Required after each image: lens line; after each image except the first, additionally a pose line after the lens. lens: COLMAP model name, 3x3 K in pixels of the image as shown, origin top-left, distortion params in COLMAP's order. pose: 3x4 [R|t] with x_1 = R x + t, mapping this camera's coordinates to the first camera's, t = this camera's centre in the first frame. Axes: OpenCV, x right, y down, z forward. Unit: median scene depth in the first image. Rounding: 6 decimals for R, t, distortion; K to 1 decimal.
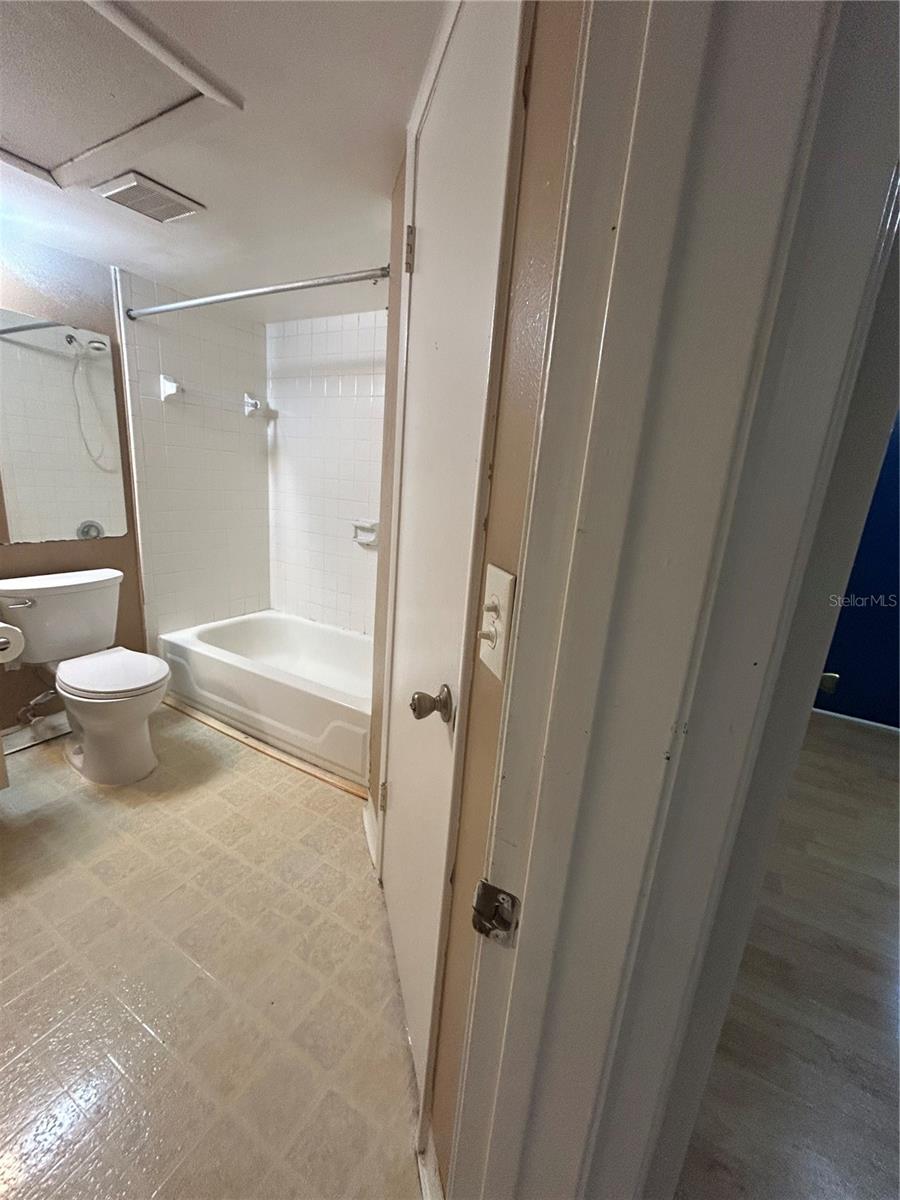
lens RADIAL K [[486.0, 0, 450.0], [0, 486.0, 600.0], [0, 0, 1]] dist [-0.000788, 0.001018]
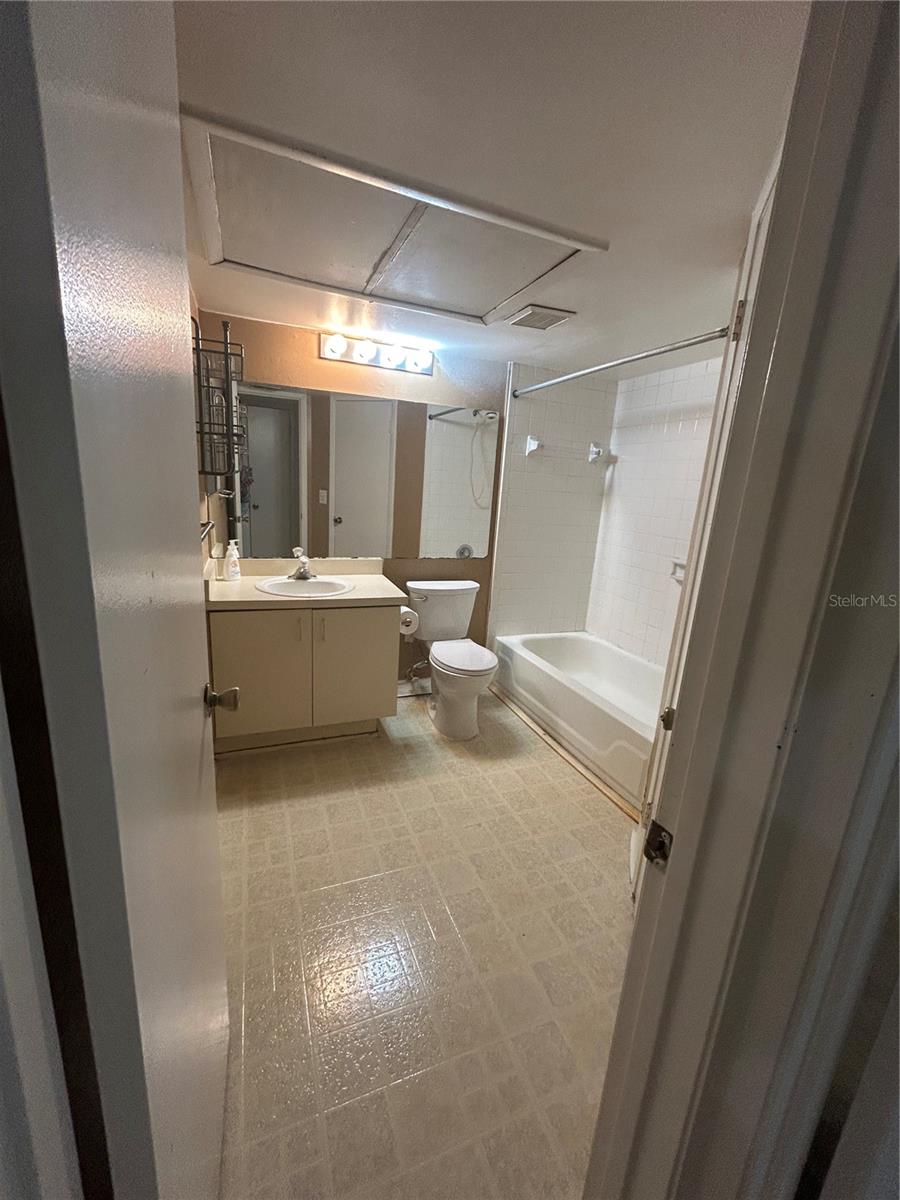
lens RADIAL K [[486.0, 0, 450.0], [0, 486.0, 600.0], [0, 0, 1]] dist [-0.000788, 0.001018]
pose [[0.786579, 0.119743, -0.605769, 0.075964], [-0.157967, 0.987394, -0.009937, 0.011141], [0.596943, 0.103507, 0.795579, -0.107427]]
